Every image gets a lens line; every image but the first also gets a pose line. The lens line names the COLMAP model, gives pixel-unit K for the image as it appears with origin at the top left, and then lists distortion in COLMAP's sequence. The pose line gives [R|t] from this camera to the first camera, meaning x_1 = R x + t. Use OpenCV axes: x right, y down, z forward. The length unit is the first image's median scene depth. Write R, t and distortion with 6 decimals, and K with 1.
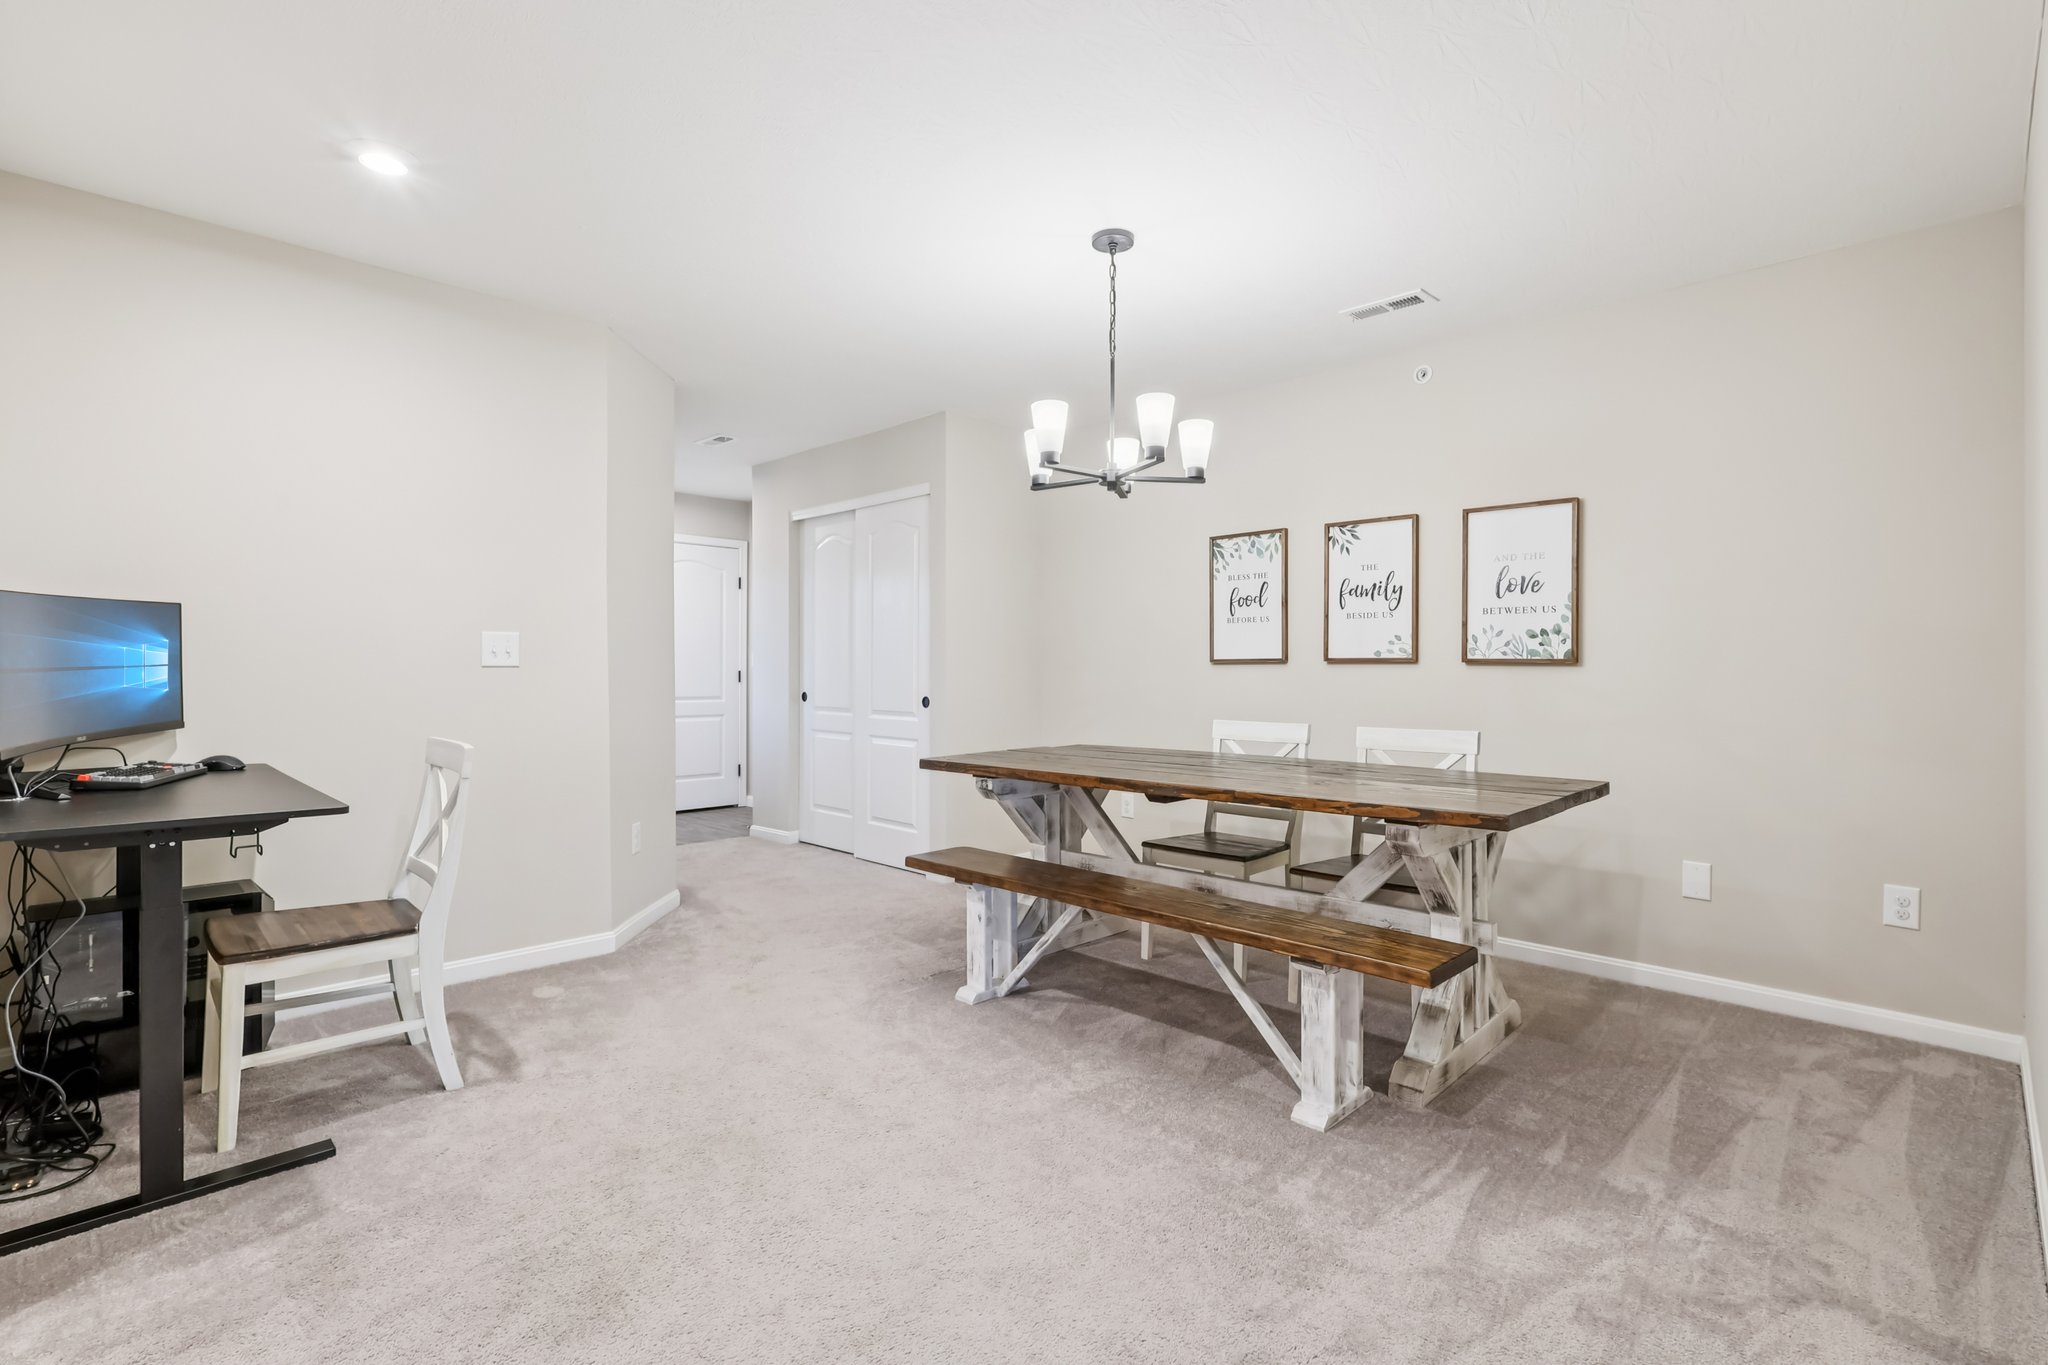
lens RADIAL K [[950.8, 0, 1024.6], [0, 950.8, 675.6], [0, 0, 1]] dist [0.001694, -0.001565]
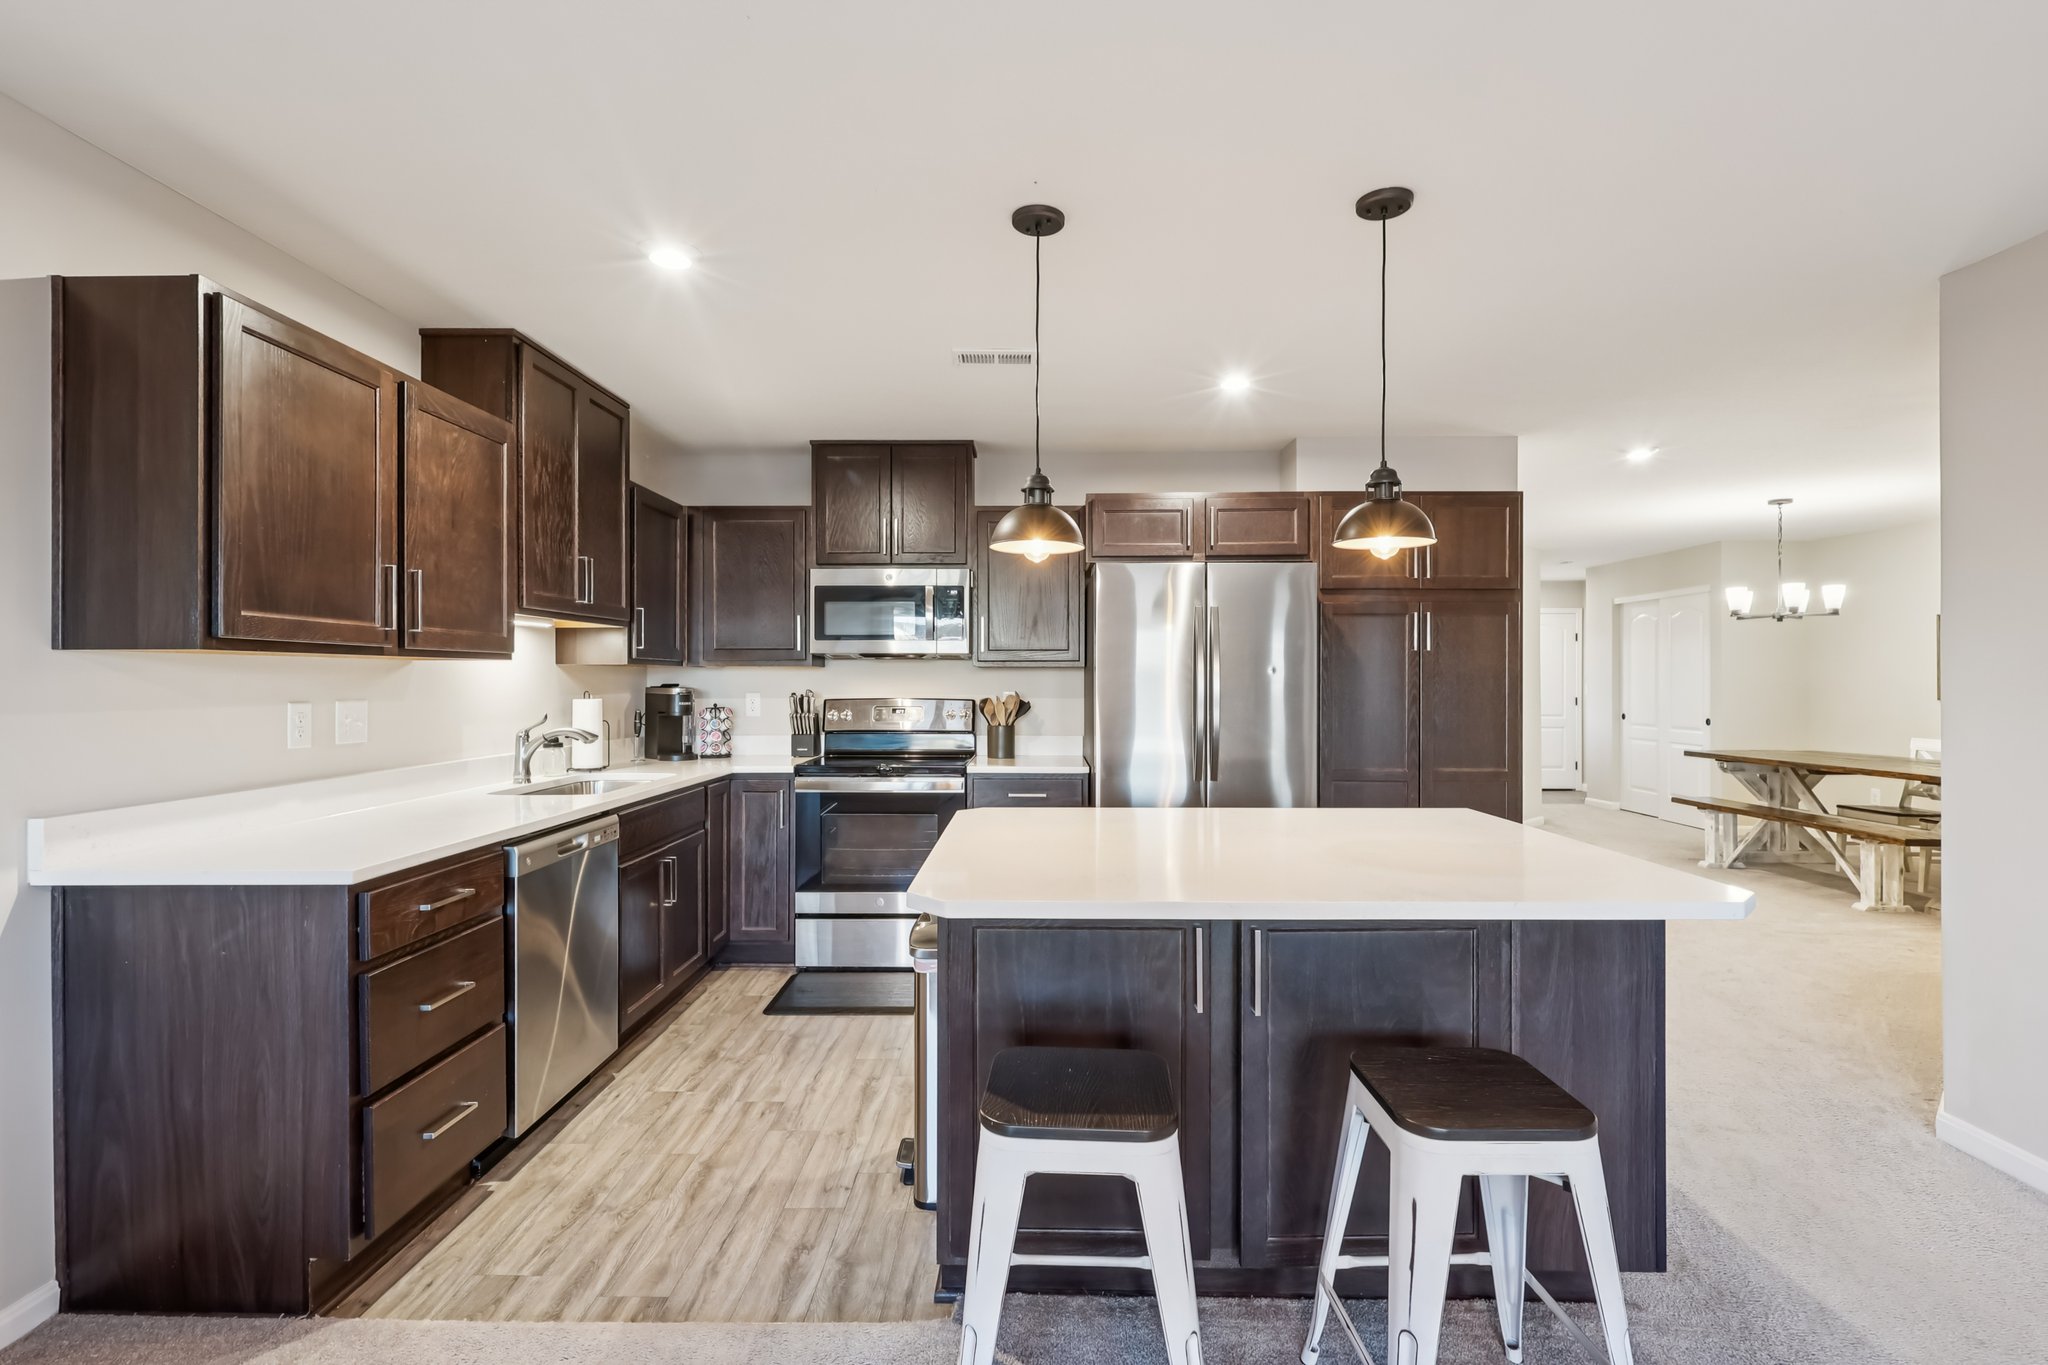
lens RADIAL K [[950.8, 0, 1021.7], [0, 950.8, 676.4], [0, 0, 1]] dist [0.001694, -0.001565]
pose [[0.686843, -0.005271, -0.726787, 0.376232], [-0.004508, 0.999924, -0.011512, -0.035230], [0.726792, 0.011184, 0.686767, -1.325322]]
